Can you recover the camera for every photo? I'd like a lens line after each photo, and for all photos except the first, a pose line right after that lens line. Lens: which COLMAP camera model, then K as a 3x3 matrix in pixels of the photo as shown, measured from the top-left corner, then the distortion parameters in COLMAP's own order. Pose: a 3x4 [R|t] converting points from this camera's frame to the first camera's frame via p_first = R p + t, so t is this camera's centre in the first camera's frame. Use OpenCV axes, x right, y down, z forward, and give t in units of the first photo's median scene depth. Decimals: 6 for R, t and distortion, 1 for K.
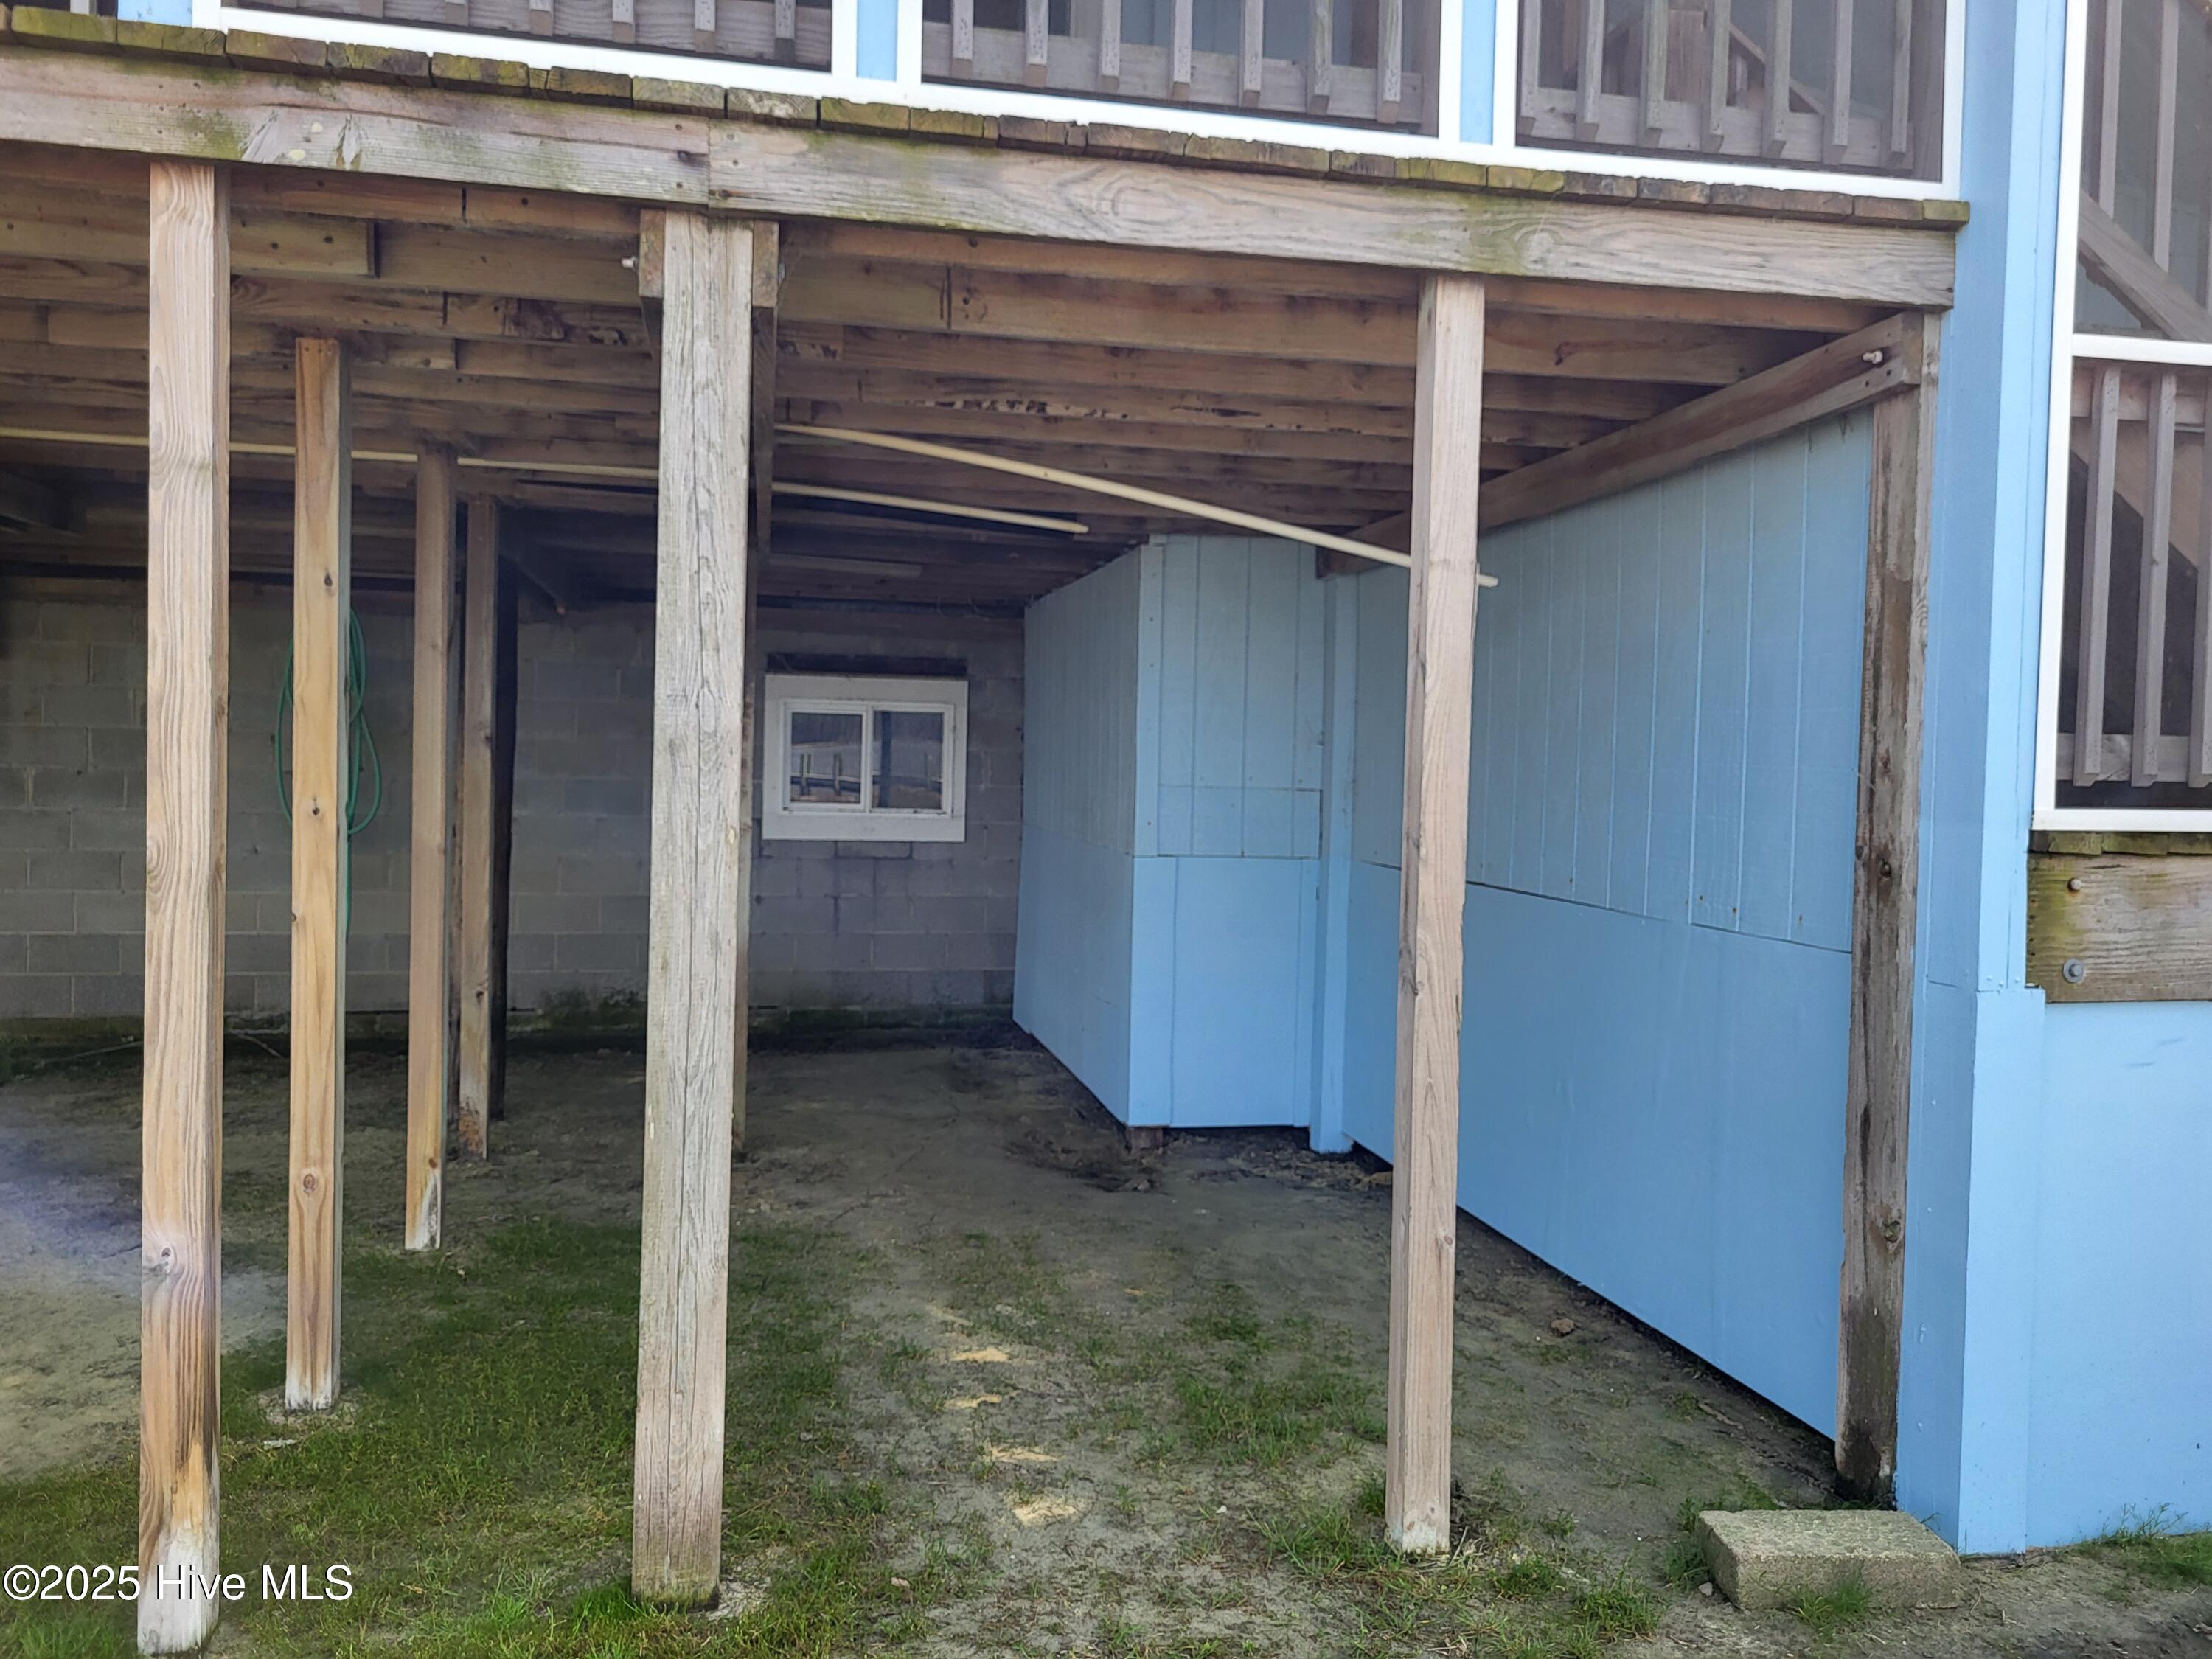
lens RADIAL K [[1681.9, 0, 1106.0], [0, 1681.9, 829.5], [0, 0, 1]] dist [0.004894, 0.000744]
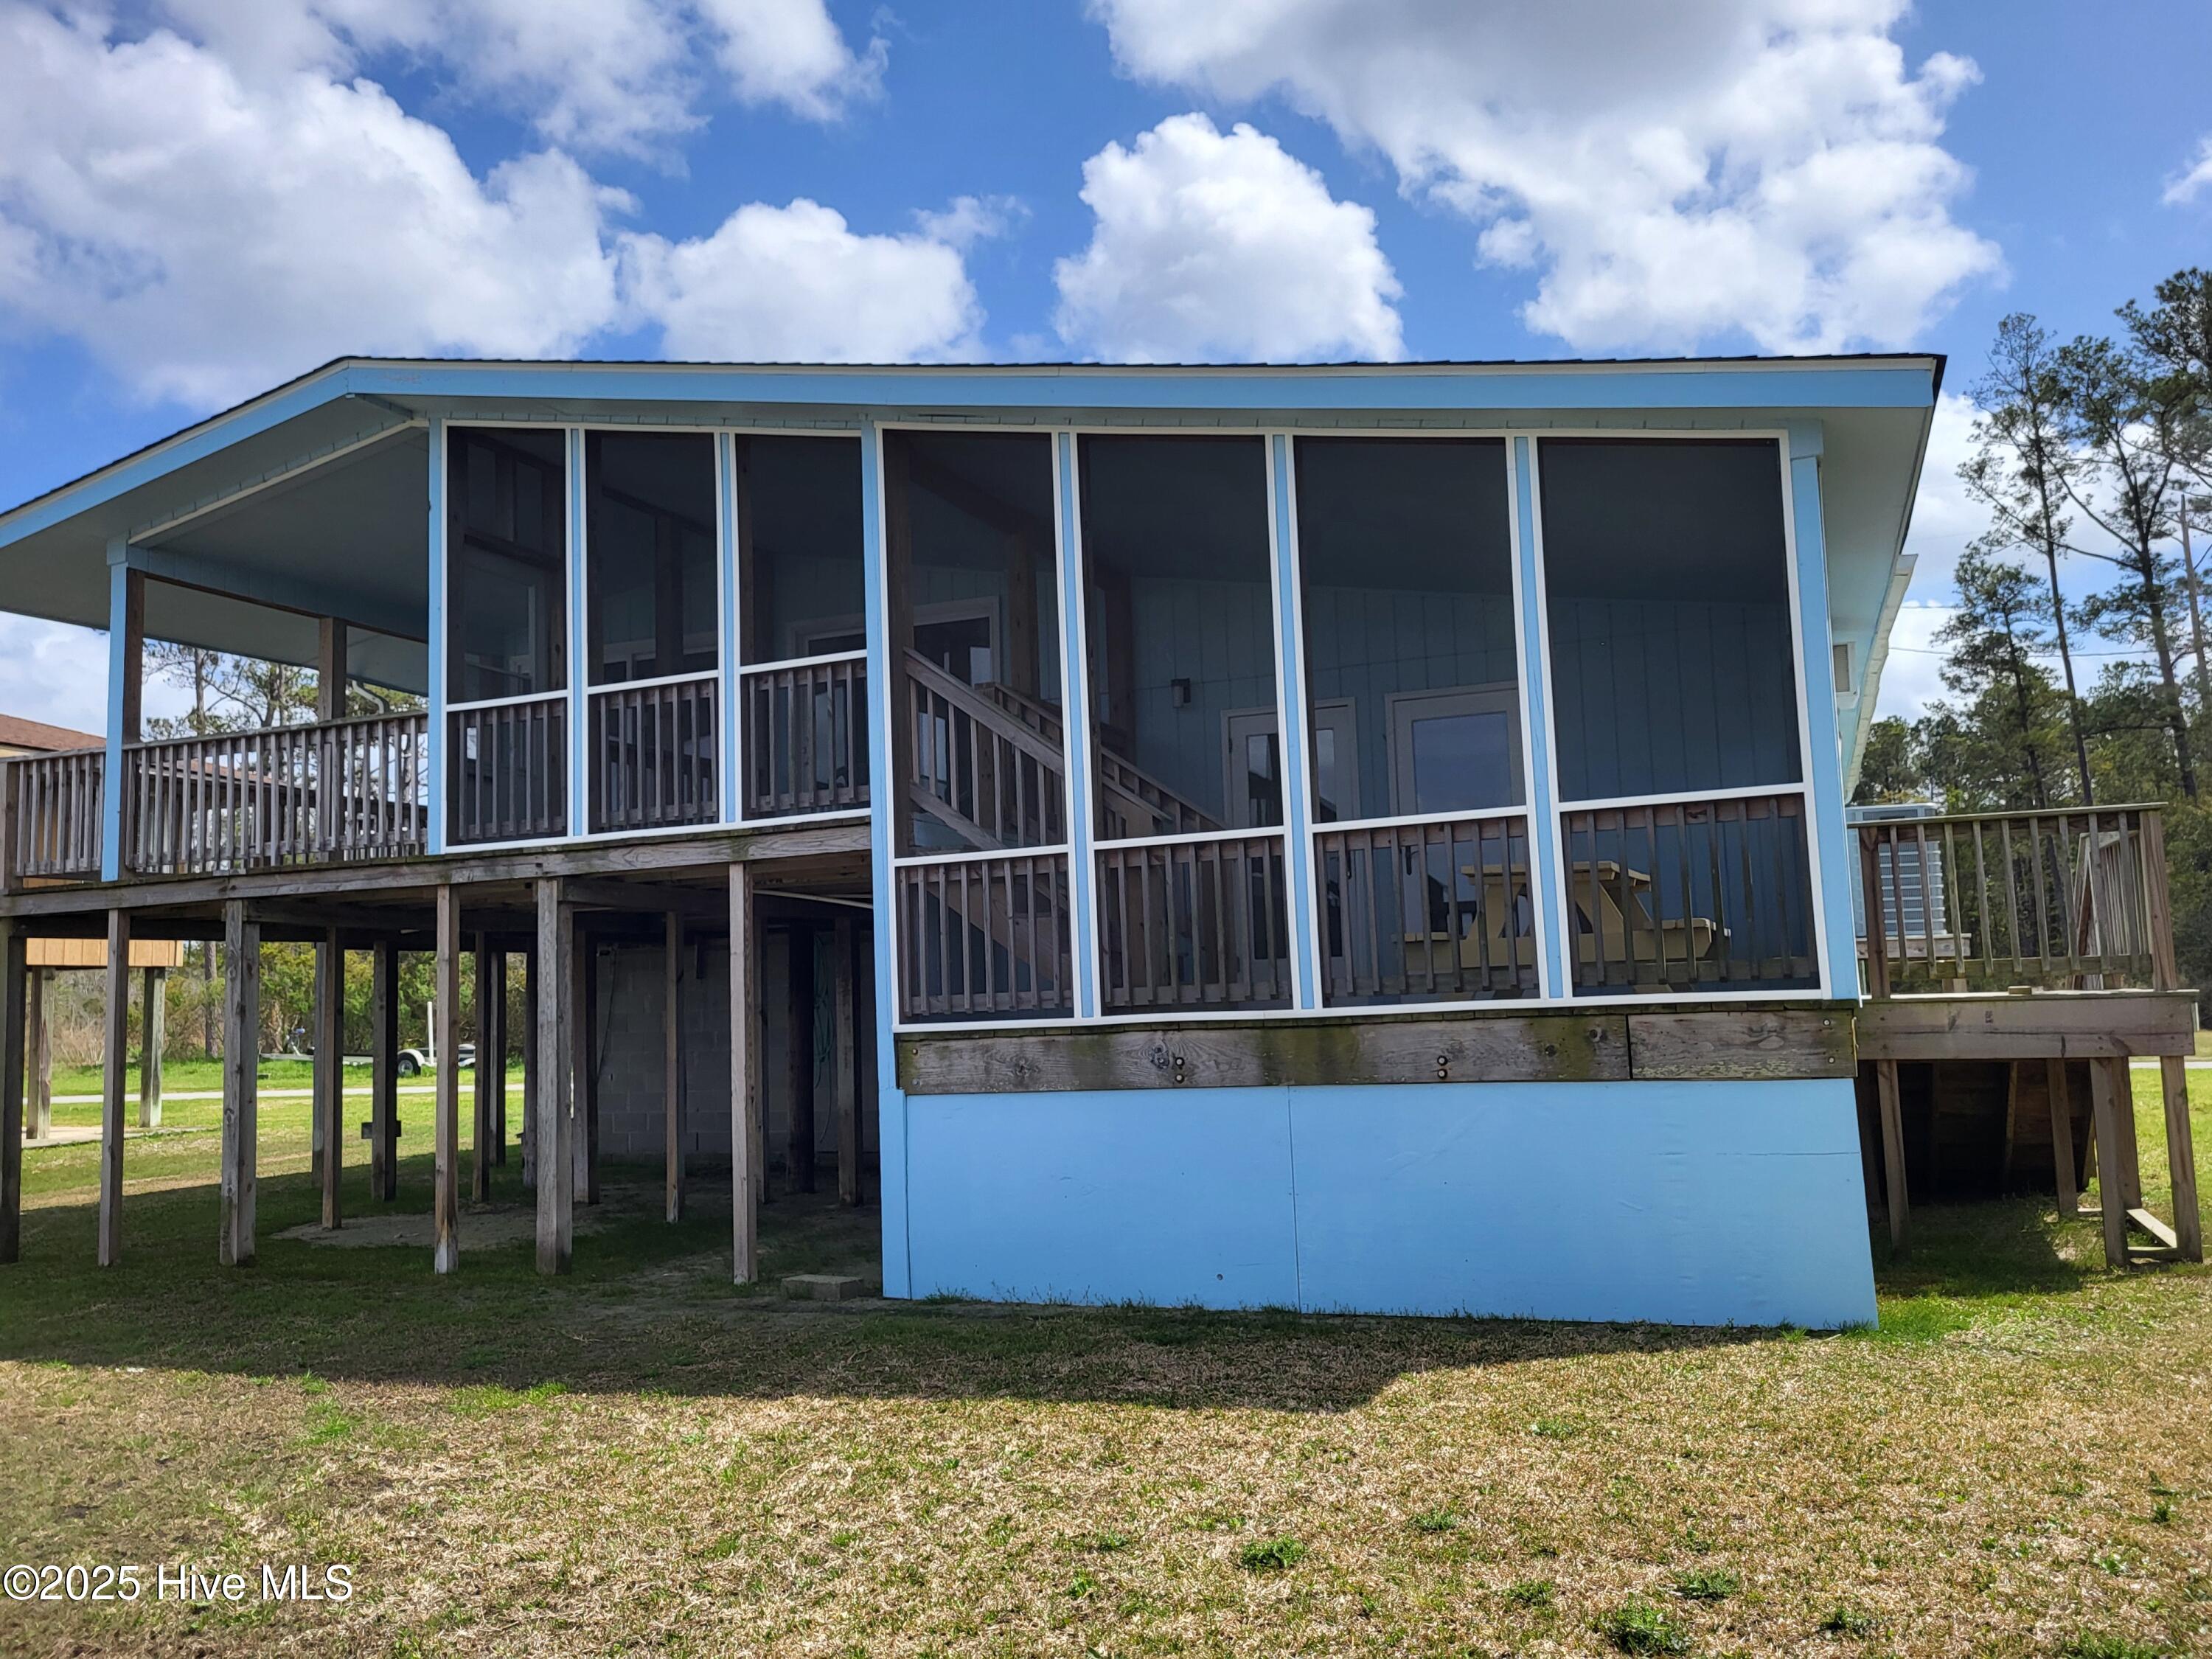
lens RADIAL K [[1681.9, 0, 1106.0], [0, 1681.9, 829.5], [0, 0, 1]] dist [0.004894, 0.000744]
pose [[0.828343, -0.109664, -0.549383, 2.659547], [0.036742, 0.989177, -0.142054, 0.084229], [0.559015, 0.097484, 0.823407, -1.264420]]
